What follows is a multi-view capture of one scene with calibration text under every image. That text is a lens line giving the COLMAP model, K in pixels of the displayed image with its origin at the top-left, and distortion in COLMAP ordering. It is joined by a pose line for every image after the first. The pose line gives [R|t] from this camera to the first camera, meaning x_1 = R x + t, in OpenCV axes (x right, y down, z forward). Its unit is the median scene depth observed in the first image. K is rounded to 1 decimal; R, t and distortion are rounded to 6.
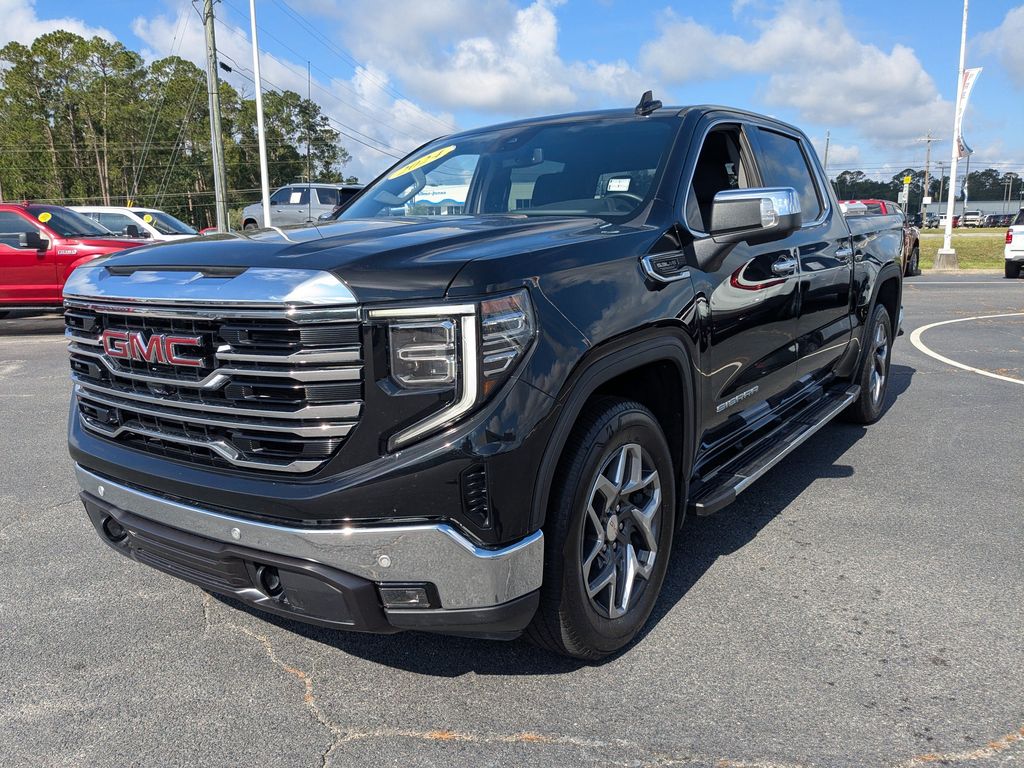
lens RADIAL K [[831.0, 0, 513.8], [0, 831.0, 387.8], [0, 0, 1]] dist [0.039945, -0.063925]
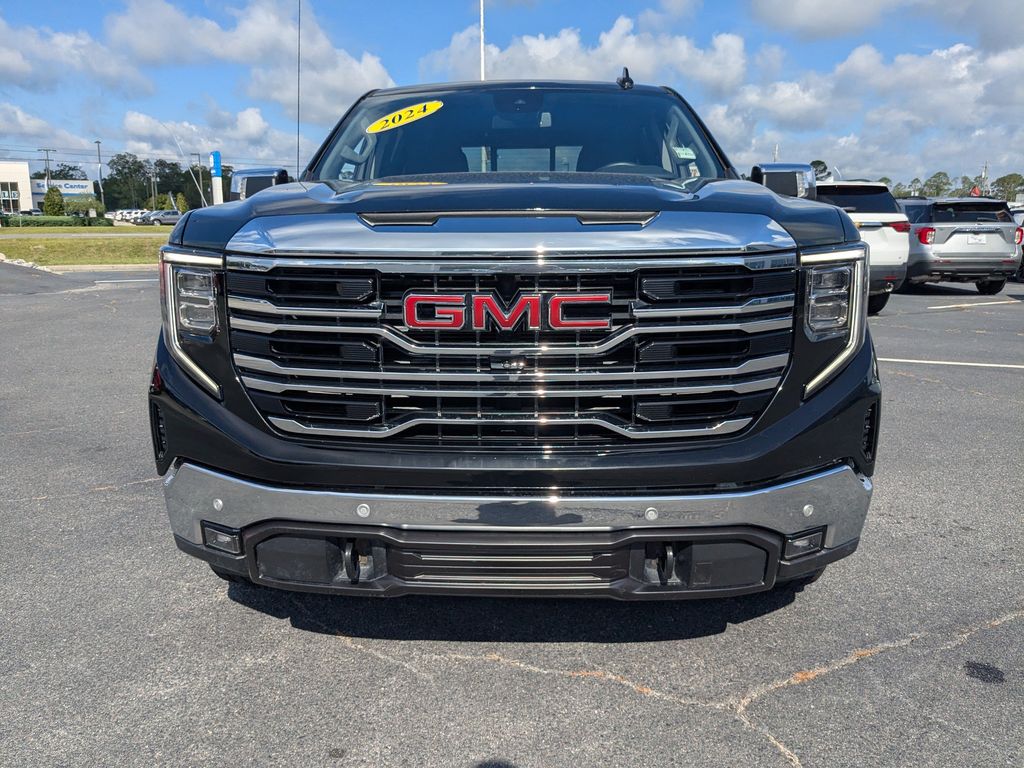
lens RADIAL K [[831.0, 0, 560.8], [0, 831.0, 381.6], [0, 0, 1]] dist [0.039945, -0.063925]
pose [[0.827534, -0.090444, 0.554083, -0.849167], [0.089932, 0.995549, 0.028191, 0.001510], [-0.554166, 0.026501, 0.831984, 0.298162]]
